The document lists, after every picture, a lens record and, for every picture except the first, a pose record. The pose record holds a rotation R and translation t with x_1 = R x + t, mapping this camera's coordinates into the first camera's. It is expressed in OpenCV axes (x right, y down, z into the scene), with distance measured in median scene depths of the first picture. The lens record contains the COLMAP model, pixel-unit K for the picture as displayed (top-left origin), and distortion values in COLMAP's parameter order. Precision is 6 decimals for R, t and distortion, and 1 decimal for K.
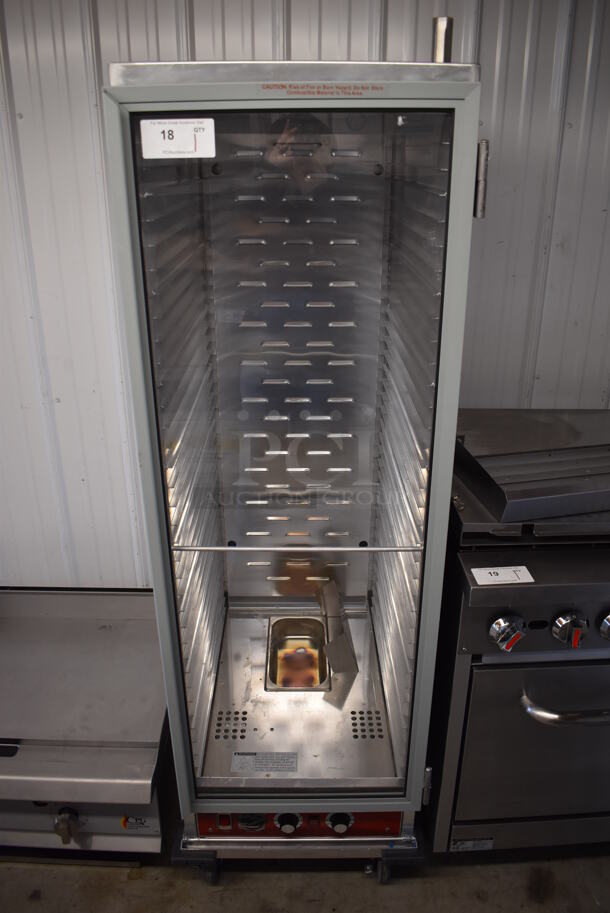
lens RADIAL K [[708.5, 0, 305.0], [0, 708.5, 456.5], [0, 0, 1]] dist [-0.100160, 0.017074]
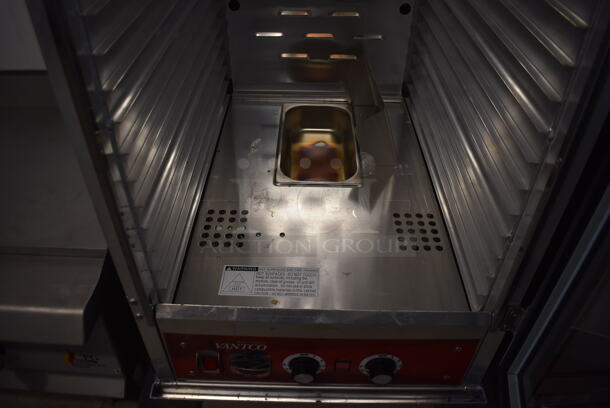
lens RADIAL K [[473.4, 0, 305.0], [0, 473.4, 204.0], [0, 0, 1]] dist [-0.100160, 0.017074]
pose [[0.999716, 0.021749, -0.009791, -0.020448], [-0.018000, 0.957285, 0.288584, 0.221562], [0.015649, -0.288326, 0.957404, 0.548813]]
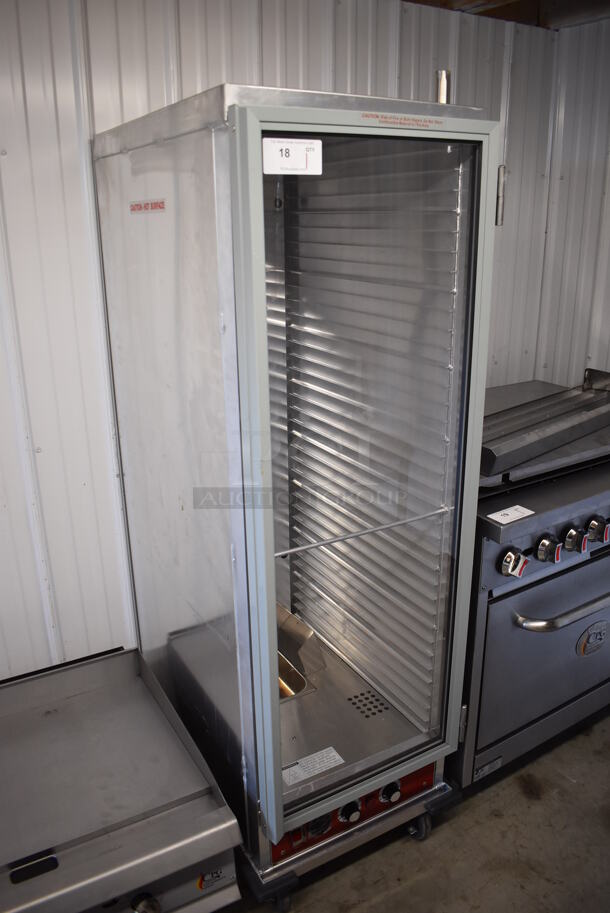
lens RADIAL K [[708.5, 0, 305.0], [0, 708.5, 456.5], [0, 0, 1]] dist [-0.100160, 0.017074]
pose [[0.868319, -0.171587, 0.465382, -0.429452], [0.208417, 0.977627, -0.028417, 0.021718], [-0.450094, 0.121669, 0.884654, 0.043730]]
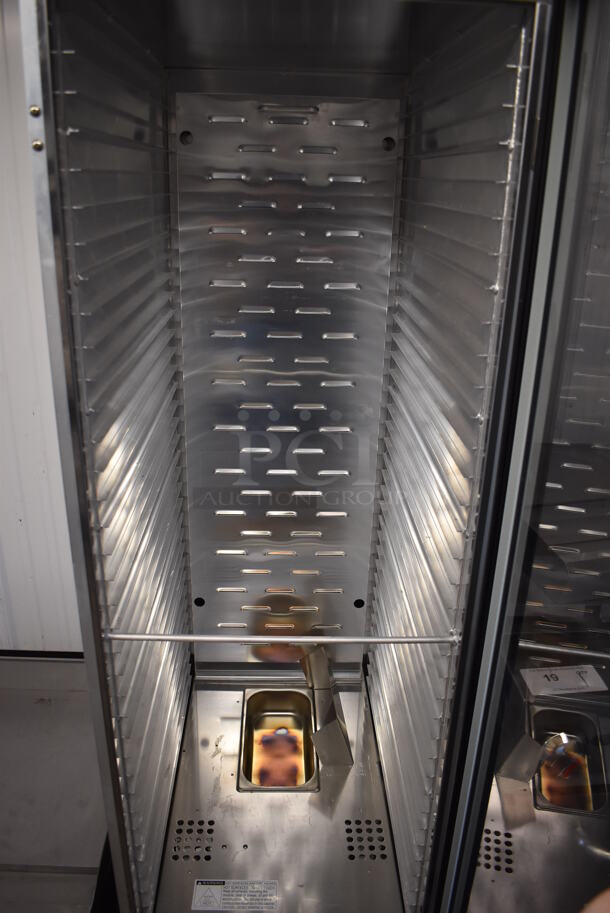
lens RADIAL K [[708.5, 0, 305.0], [0, 708.5, 456.5], [0, 0, 1]] dist [-0.100160, 0.017074]
pose [[0.999467, 0.014287, 0.029353, -0.008987], [-0.013450, 0.999503, -0.028518, -0.027512], [-0.029746, 0.028108, 0.999162, 0.208403]]
